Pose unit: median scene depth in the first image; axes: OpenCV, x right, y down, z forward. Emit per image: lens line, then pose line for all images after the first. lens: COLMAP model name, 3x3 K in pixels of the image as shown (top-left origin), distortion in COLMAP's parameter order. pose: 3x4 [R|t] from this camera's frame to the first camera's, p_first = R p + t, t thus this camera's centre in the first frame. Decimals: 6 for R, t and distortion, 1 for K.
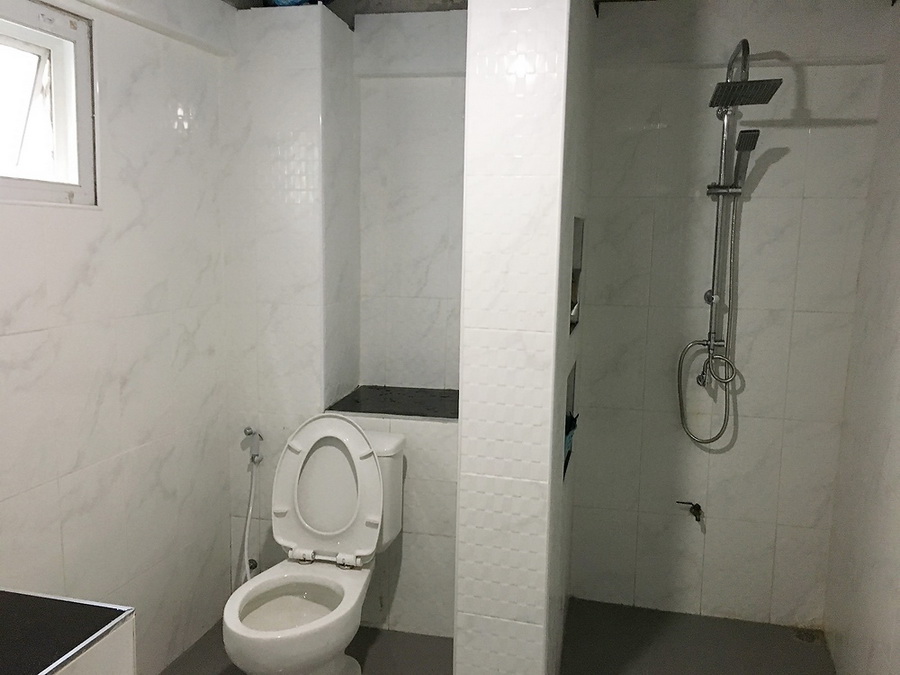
lens RADIAL K [[759.4, 0, 448.4], [0, 759.4, 330.9], [0, 0, 1]] dist [0.074940, -0.085492]
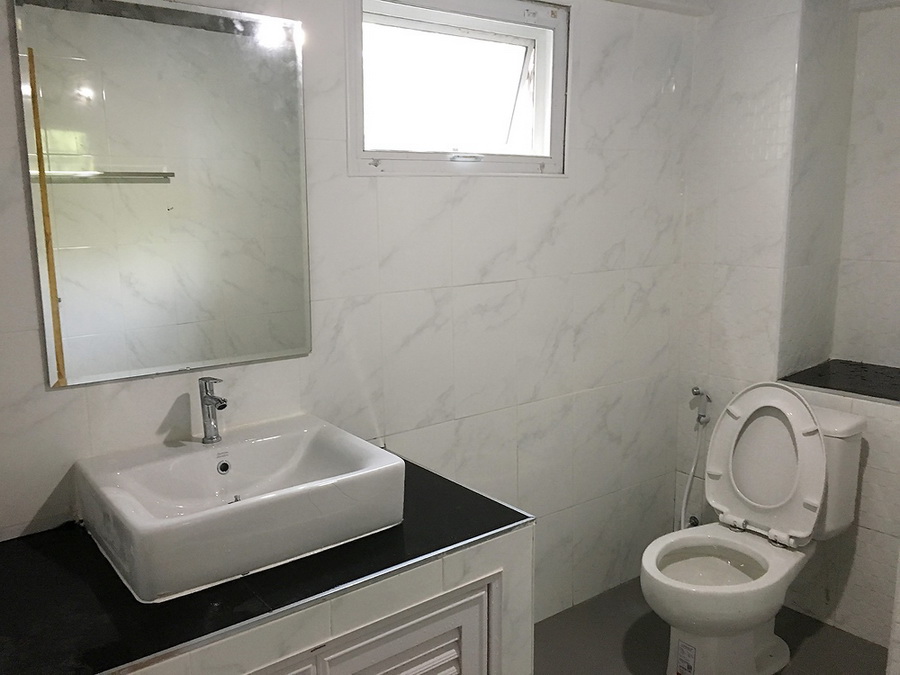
lens RADIAL K [[759.4, 0, 448.4], [0, 759.4, 330.9], [0, 0, 1]] dist [0.074940, -0.085492]
pose [[0.789721, 0.079473, -0.608297, 0.101508], [-0.051440, 0.996660, 0.063430, 0.004982], [0.611306, -0.018802, 0.791171, -0.000717]]
